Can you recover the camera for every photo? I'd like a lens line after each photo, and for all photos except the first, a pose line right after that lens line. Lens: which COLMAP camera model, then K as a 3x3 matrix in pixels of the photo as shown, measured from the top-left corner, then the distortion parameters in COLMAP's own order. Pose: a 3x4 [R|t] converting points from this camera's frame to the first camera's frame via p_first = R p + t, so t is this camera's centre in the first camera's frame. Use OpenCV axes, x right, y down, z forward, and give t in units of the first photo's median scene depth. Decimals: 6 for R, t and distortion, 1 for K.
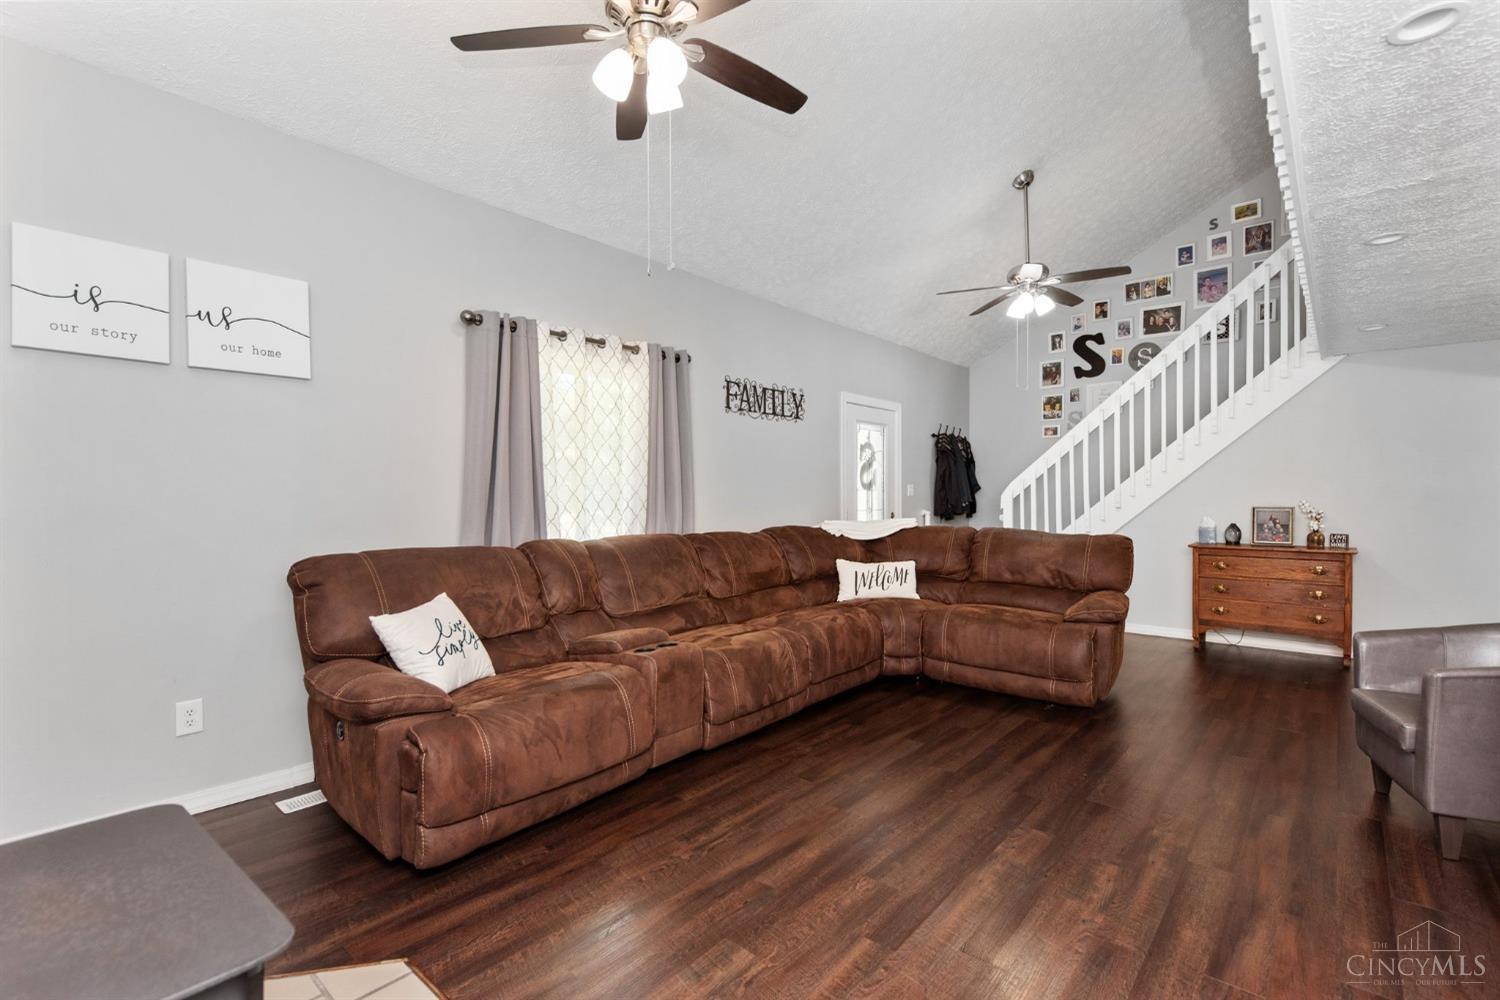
lens RADIAL K [[695.6, 0, 727.9], [0, 695.6, 503.7], [0, 0, 1]] dist [0.000355, -0.000109]
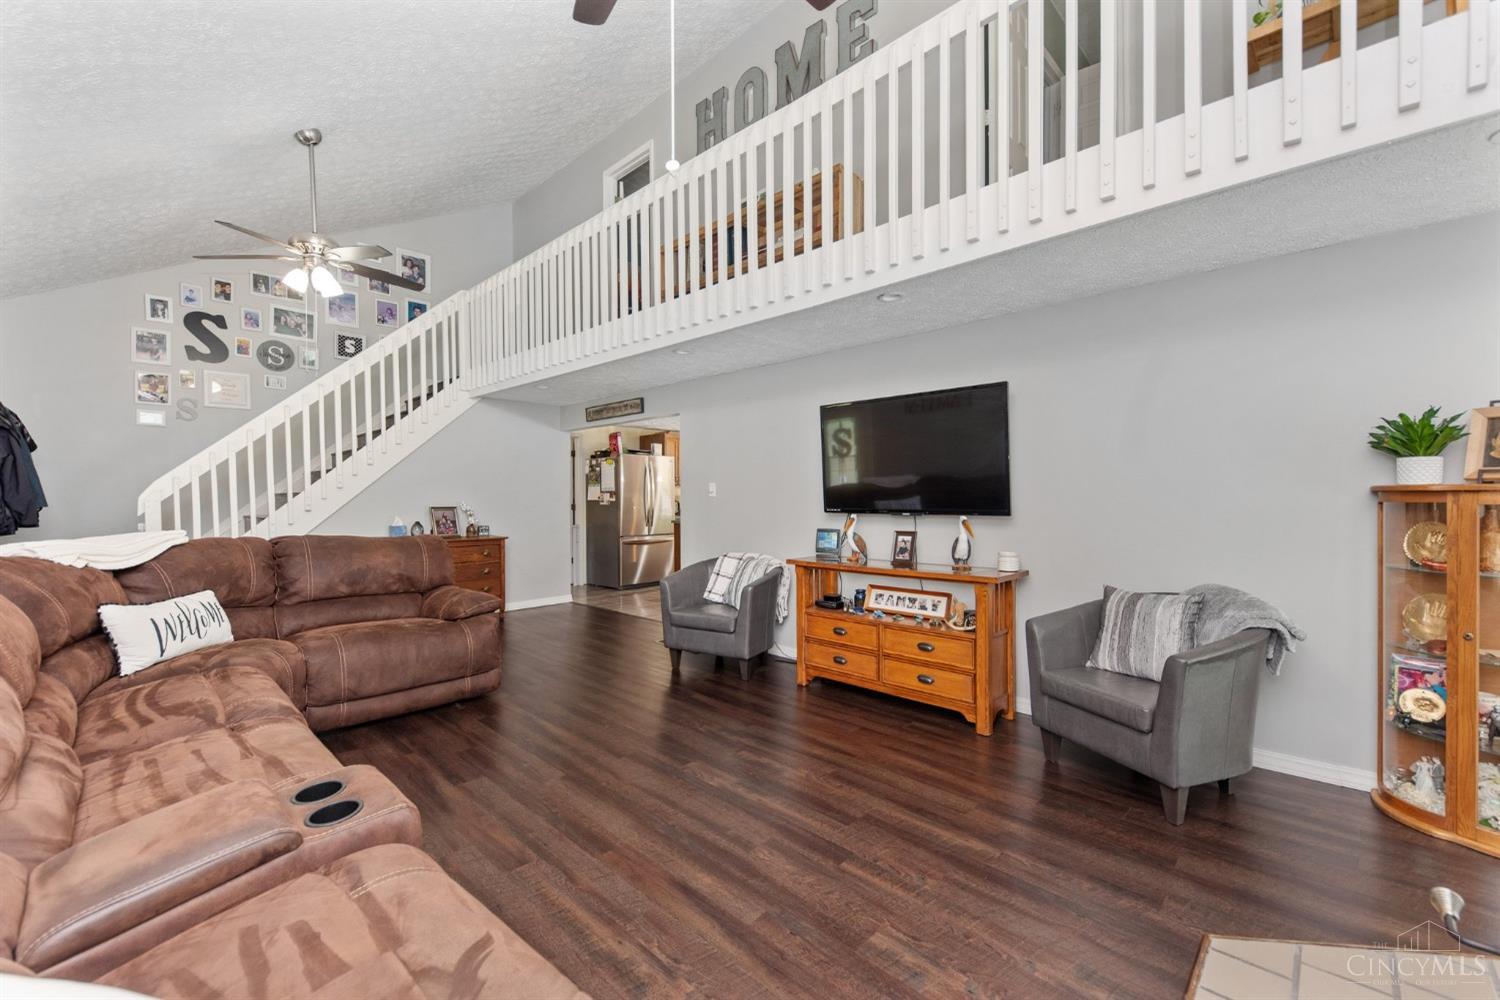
lens RADIAL K [[618.0, 0, 750.0], [0, 618.0, 500.0], [0, 0, 1]] dist [0.000849, 0.000089]
pose [[0.030252, -0.002212, 0.999540, -0.330845], [0.011889, 0.999928, 0.001853, -0.003516], [-0.999472, 0.011827, 0.030276, 0.423761]]
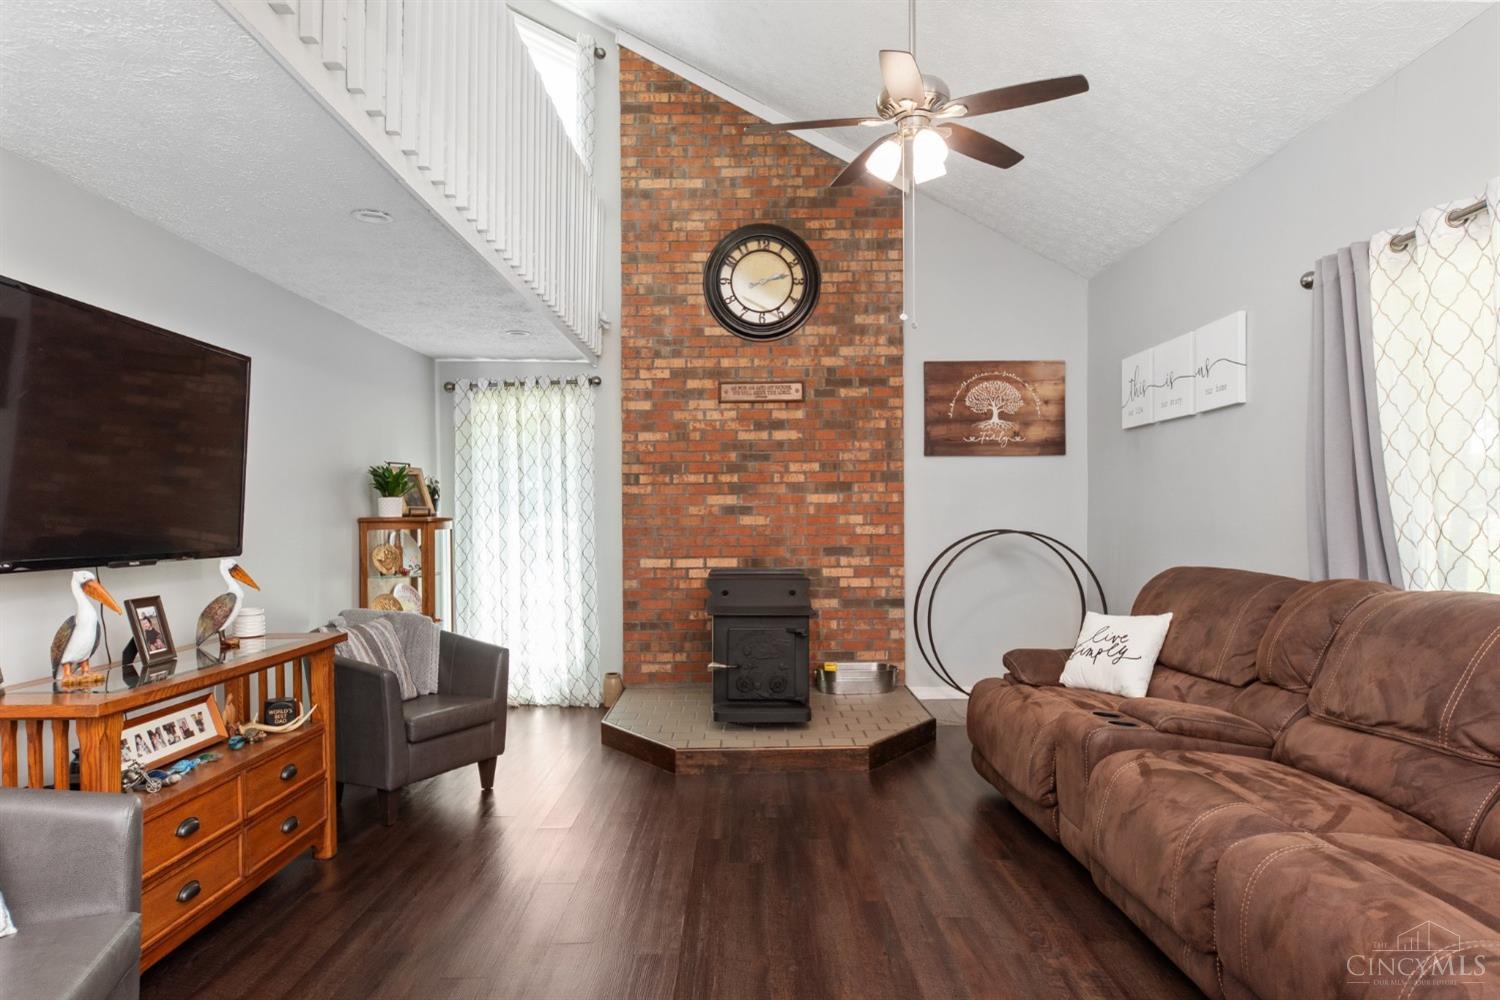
lens RADIAL K [[938.0, 0, 750.0], [0, 938.0, 500.0], [0, 0, 1]] dist [-0.001185, -0.000344]
pose [[-0.741818, 0.000509, -0.670601, 0.533133], [0.007314, 0.999946, -0.007331, -0.013873], [0.670561, -0.010343, -0.741782, 0.922180]]
